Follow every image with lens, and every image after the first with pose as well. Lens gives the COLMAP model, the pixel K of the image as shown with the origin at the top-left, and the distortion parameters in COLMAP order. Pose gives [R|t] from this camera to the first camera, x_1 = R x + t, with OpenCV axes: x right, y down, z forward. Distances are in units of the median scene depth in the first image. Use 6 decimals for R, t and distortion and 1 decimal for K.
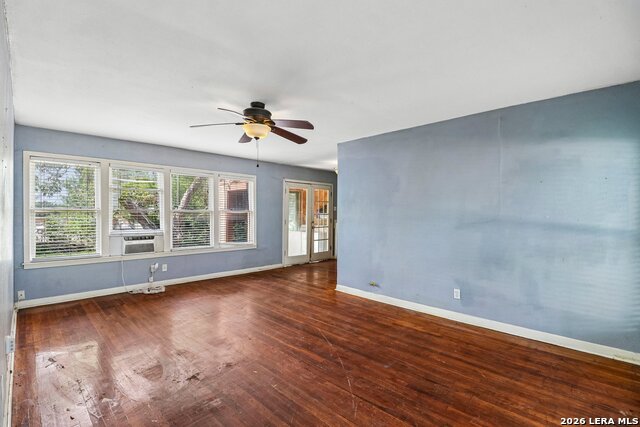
lens RADIAL K [[298.3, 0, 315.8], [0, 298.3, 211.2], [0, 0, 1]] dist [-0.009893, -0.000208]
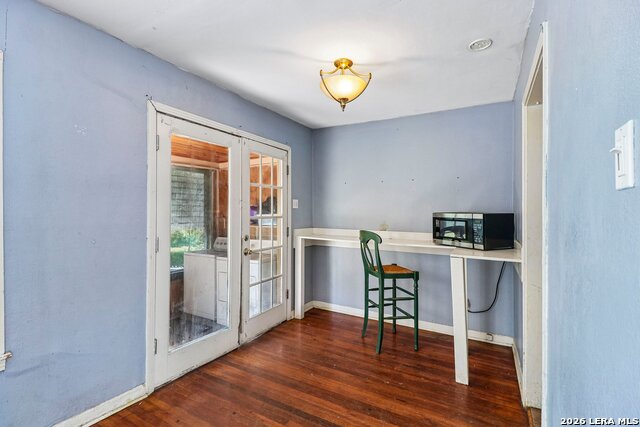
lens RADIAL K [[298.3, 0, 315.8], [0, 298.3, 211.2], [0, 0, 1]] dist [-0.009893, -0.000208]
pose [[0.968897, 0.000779, 0.247463, -0.029407], [-0.002227, 0.999982, 0.005571, 0.001304], [-0.247454, -0.005949, 0.968881, 1.045523]]
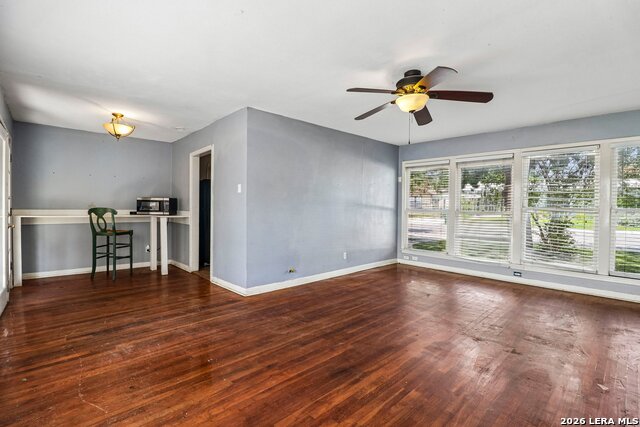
lens RADIAL K [[298.3, 0, 315.8], [0, 298.3, 211.2], [0, 0, 1]] dist [-0.009893, -0.000208]
pose [[0.034219, -0.024250, 0.999120, -0.765505], [-0.014554, 0.999587, 0.024760, 0.022424], [-0.999308, -0.015388, 0.033852, 0.869787]]
